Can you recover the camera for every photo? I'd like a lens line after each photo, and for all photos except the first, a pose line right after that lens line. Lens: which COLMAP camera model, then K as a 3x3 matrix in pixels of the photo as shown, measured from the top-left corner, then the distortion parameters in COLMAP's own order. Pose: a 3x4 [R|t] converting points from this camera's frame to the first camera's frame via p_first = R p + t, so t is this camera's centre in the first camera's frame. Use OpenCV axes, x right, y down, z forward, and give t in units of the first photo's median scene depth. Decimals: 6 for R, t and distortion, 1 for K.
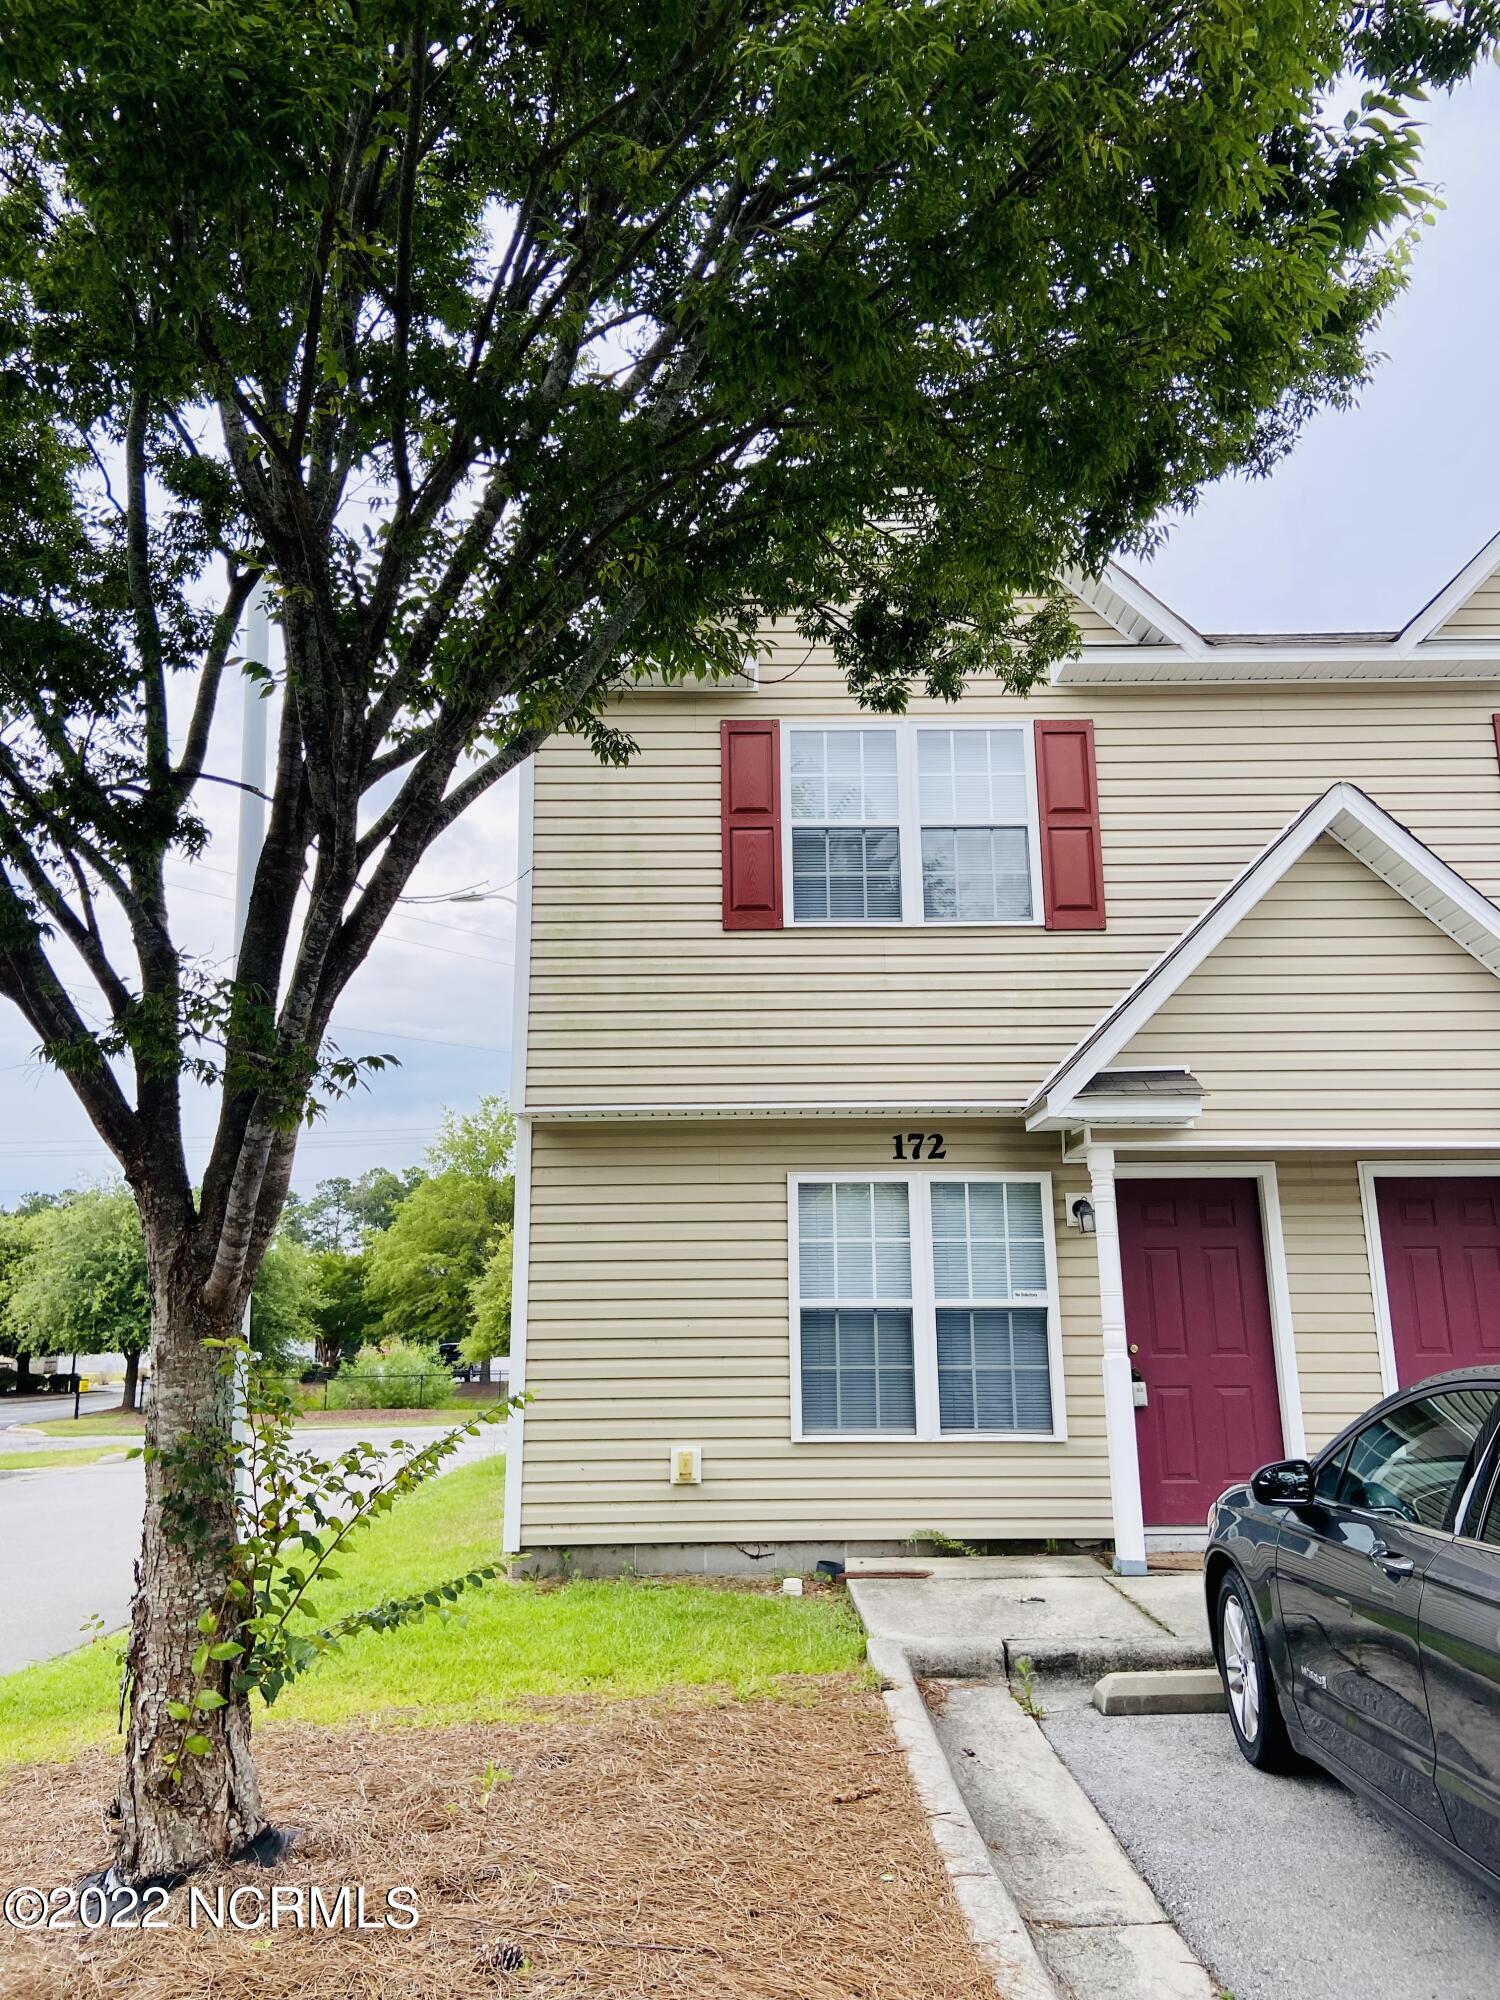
lens RADIAL K [[1511.9, 0, 764.4], [0, 1511.9, 985.9], [0, 0, 1]] dist [0.111994, -0.151594]
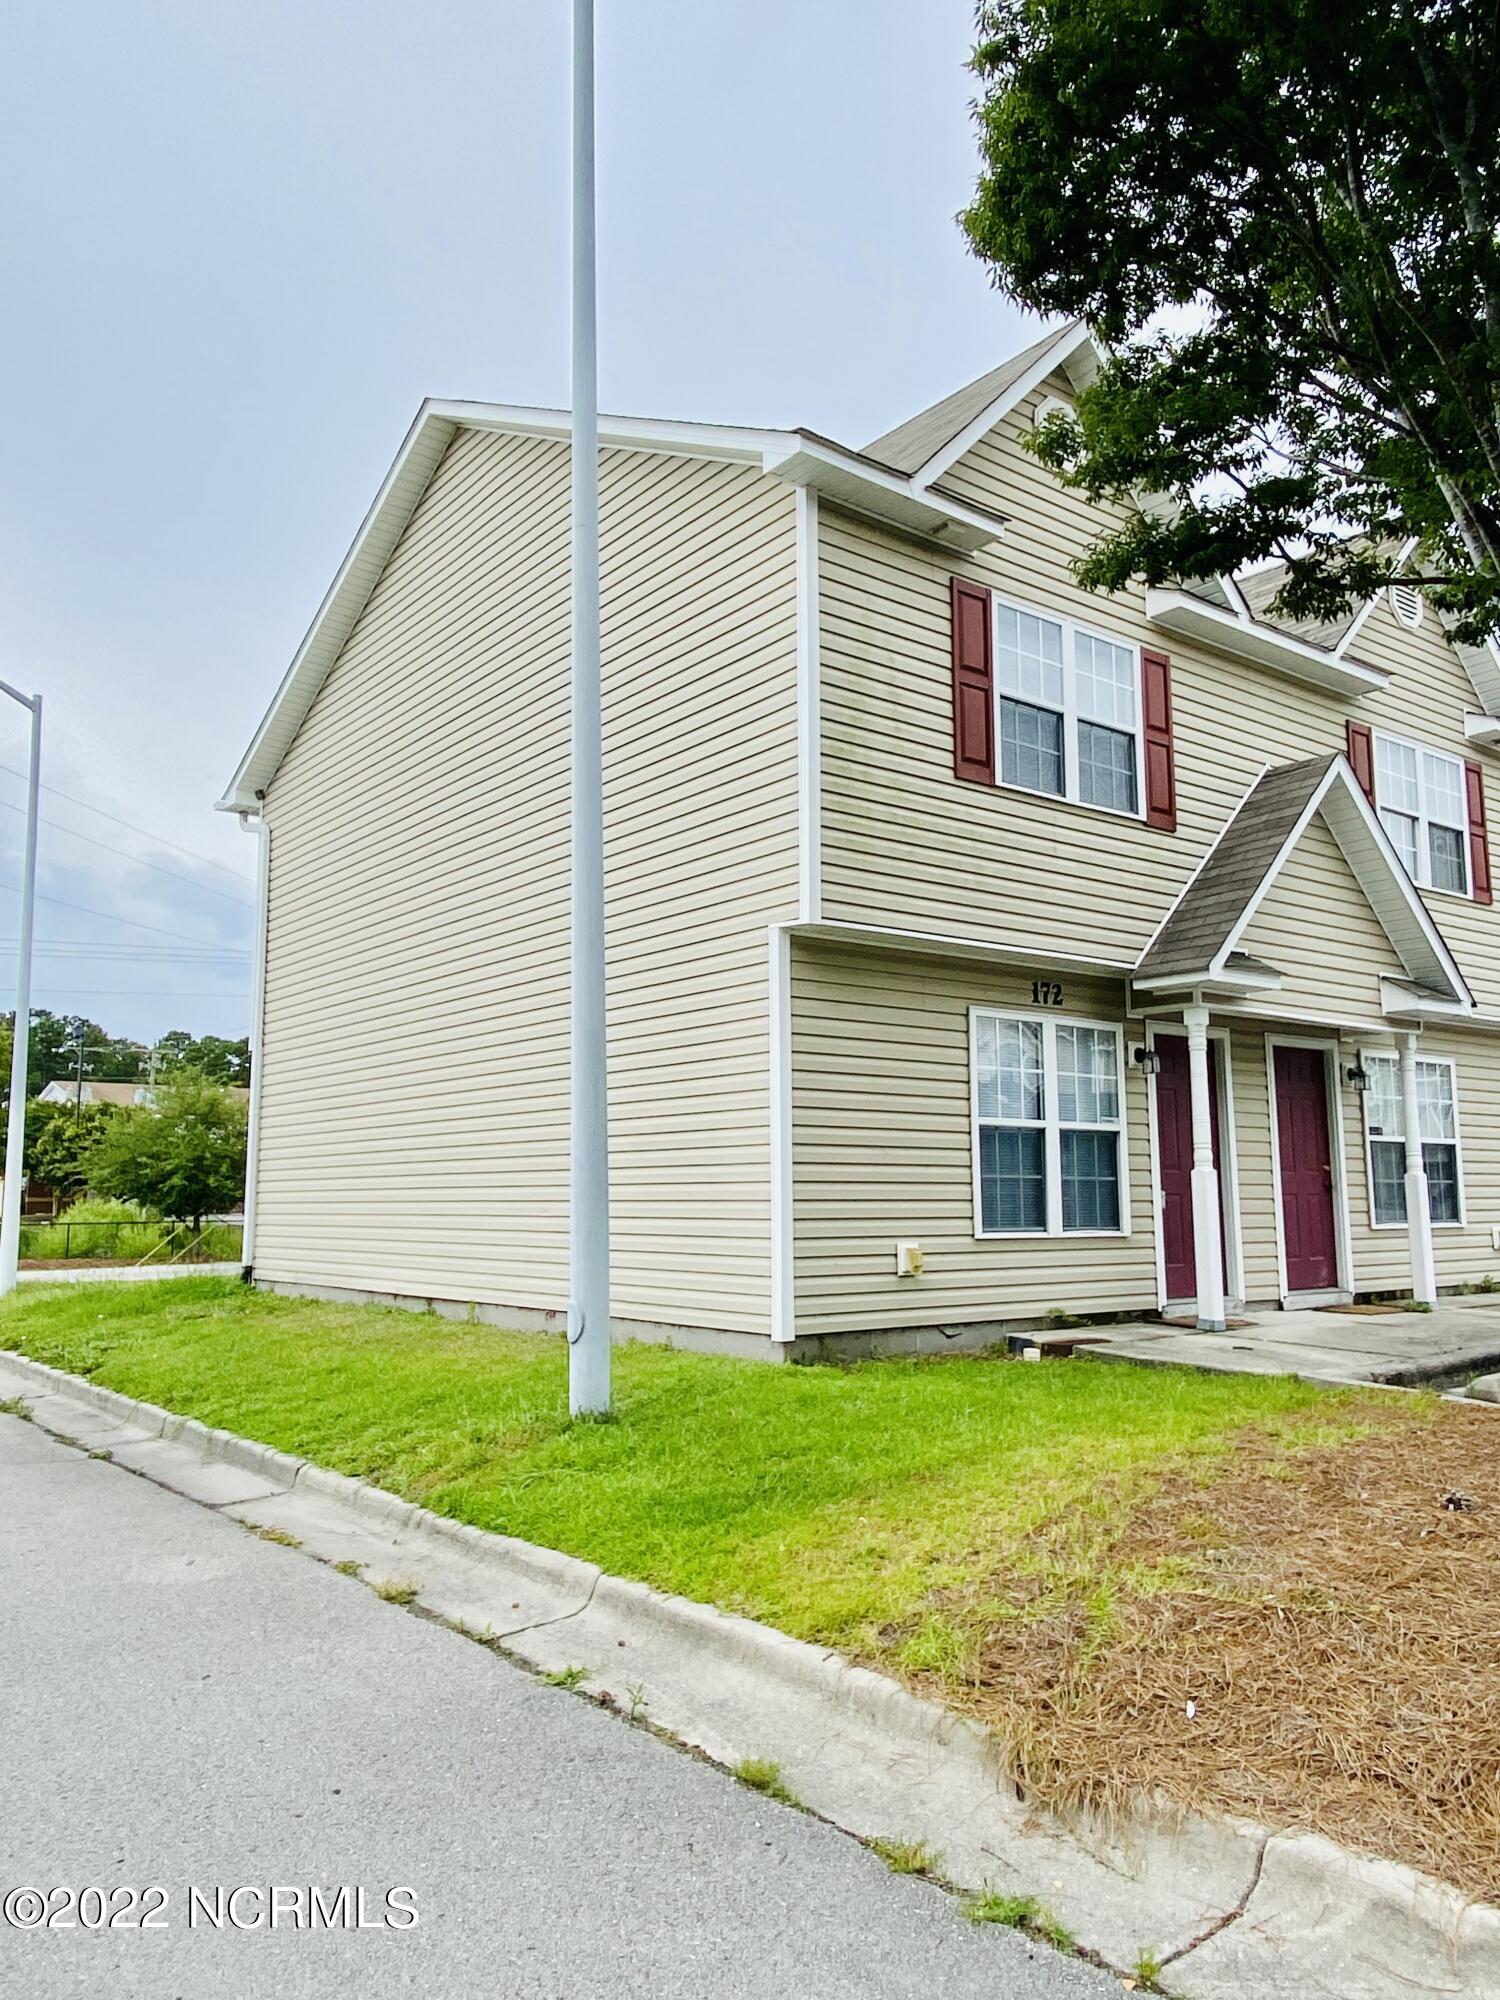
lens RADIAL K [[1458.1, 0, 765.9], [0, 1458.1, 995.9], [0, 0, 1]] dist [0.074514, -0.103791]
pose [[0.793902, 0.092388, 0.600986, -0.744695], [-0.146593, 0.988317, 0.041718, 0.093004], [-0.590110, -0.121220, 0.798170, 0.232474]]
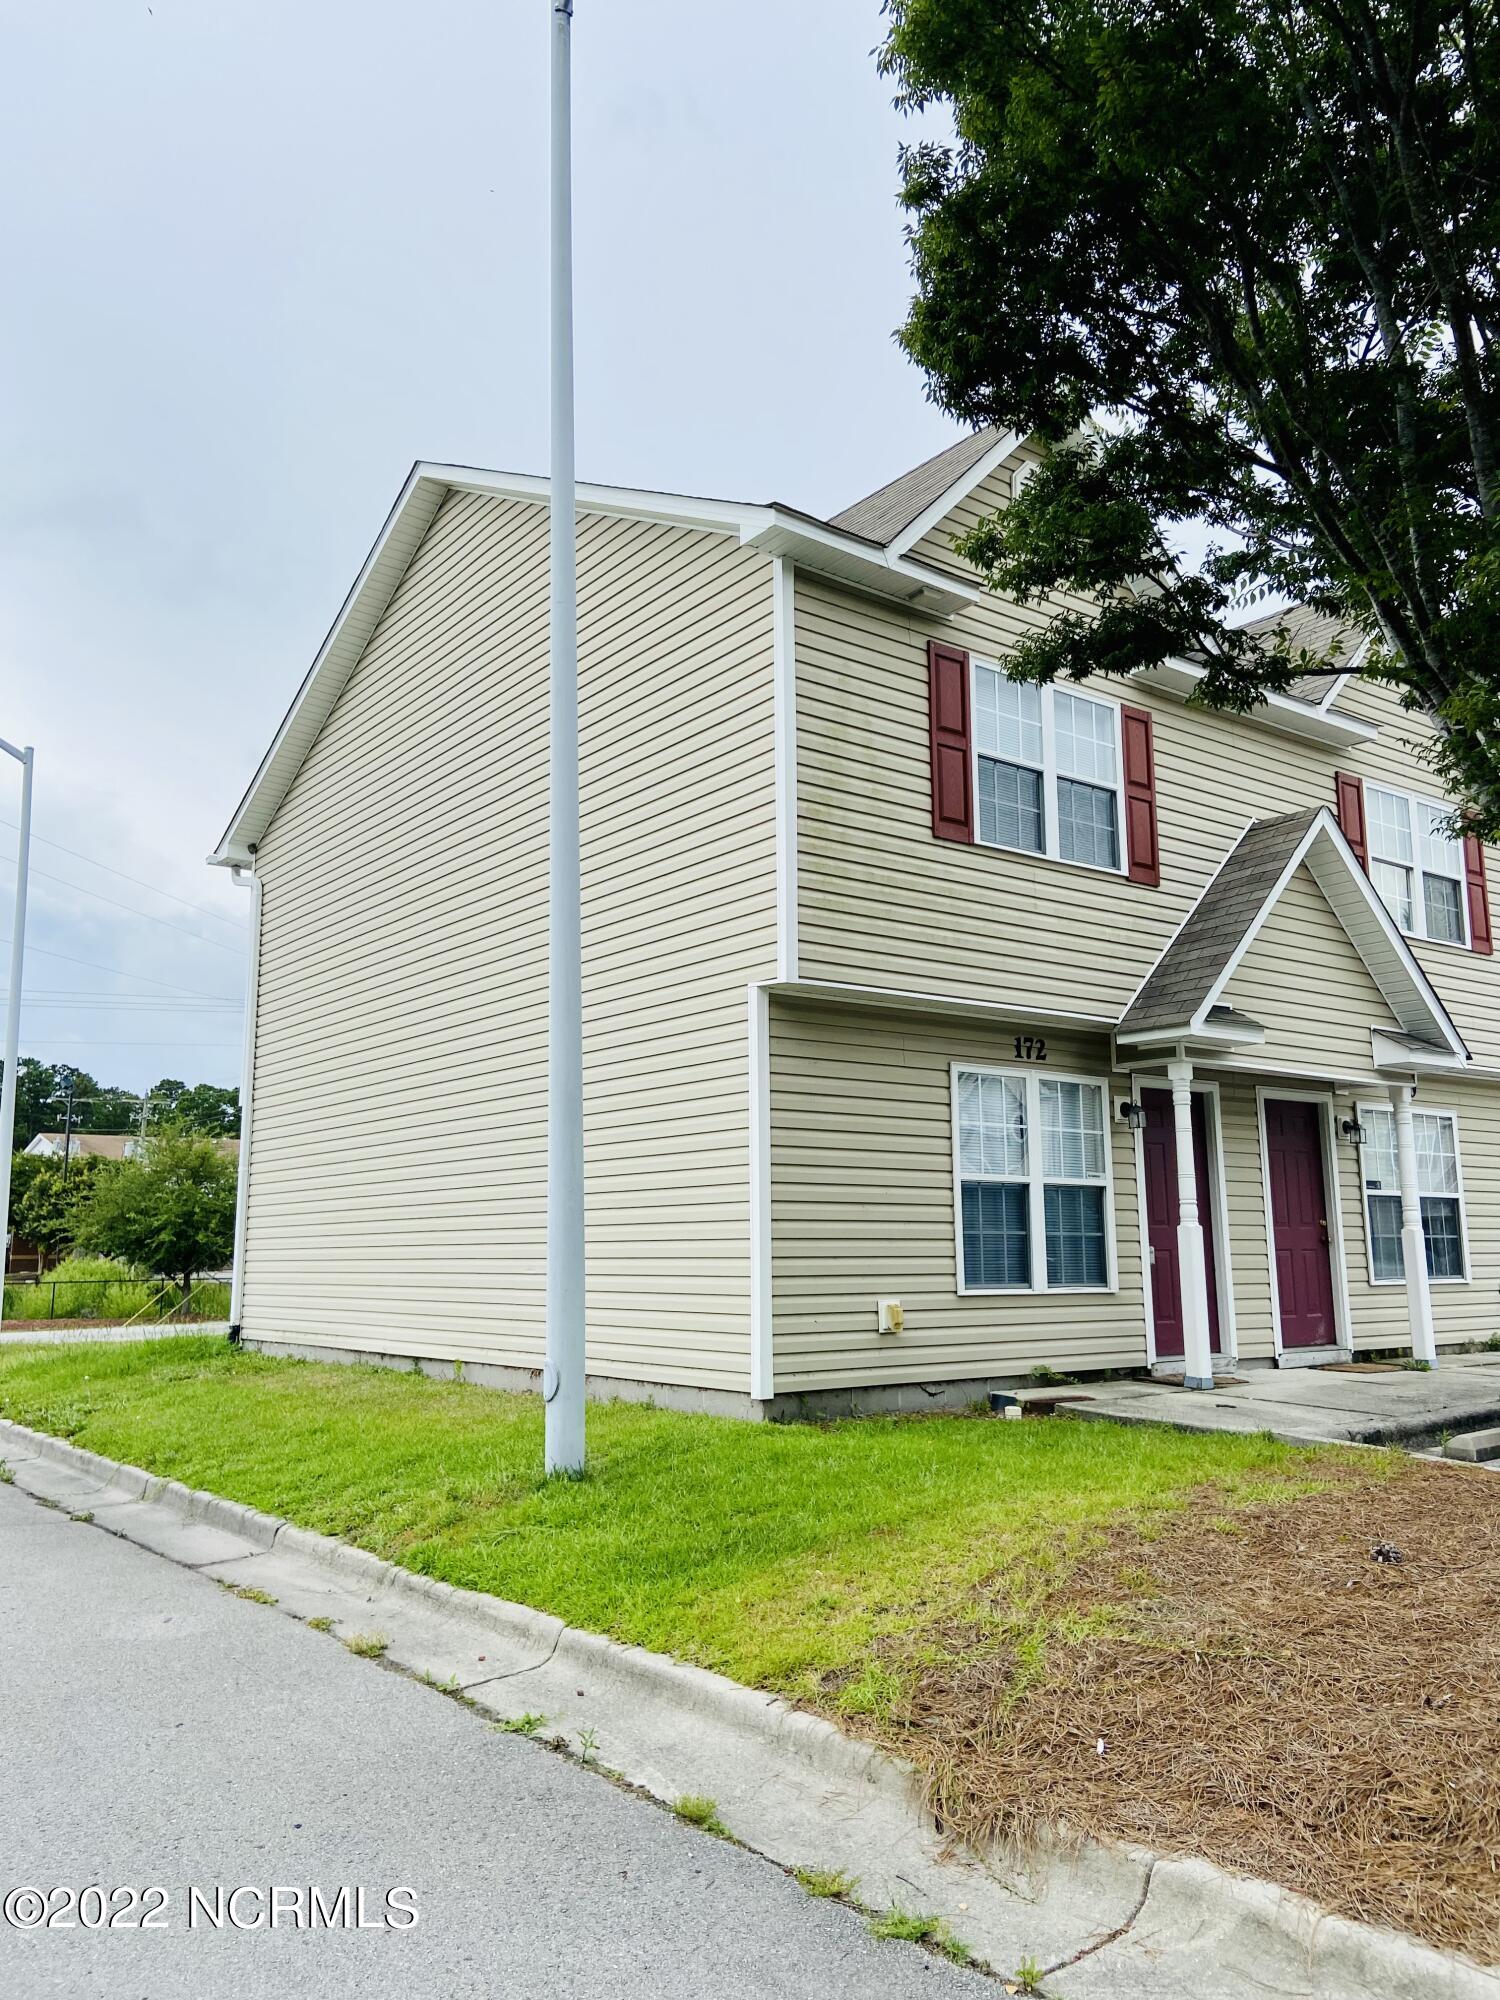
lens RADIAL K [[1511.9, 0, 764.4], [0, 1511.9, 985.9], [0, 0, 1]] dist [0.111994, -0.151594]
pose [[0.800881, 0.109744, 0.588682, -0.756897], [-0.141718, 0.989873, 0.008266, 0.077829], [-0.581813, -0.090047, 0.808322, 0.178894]]
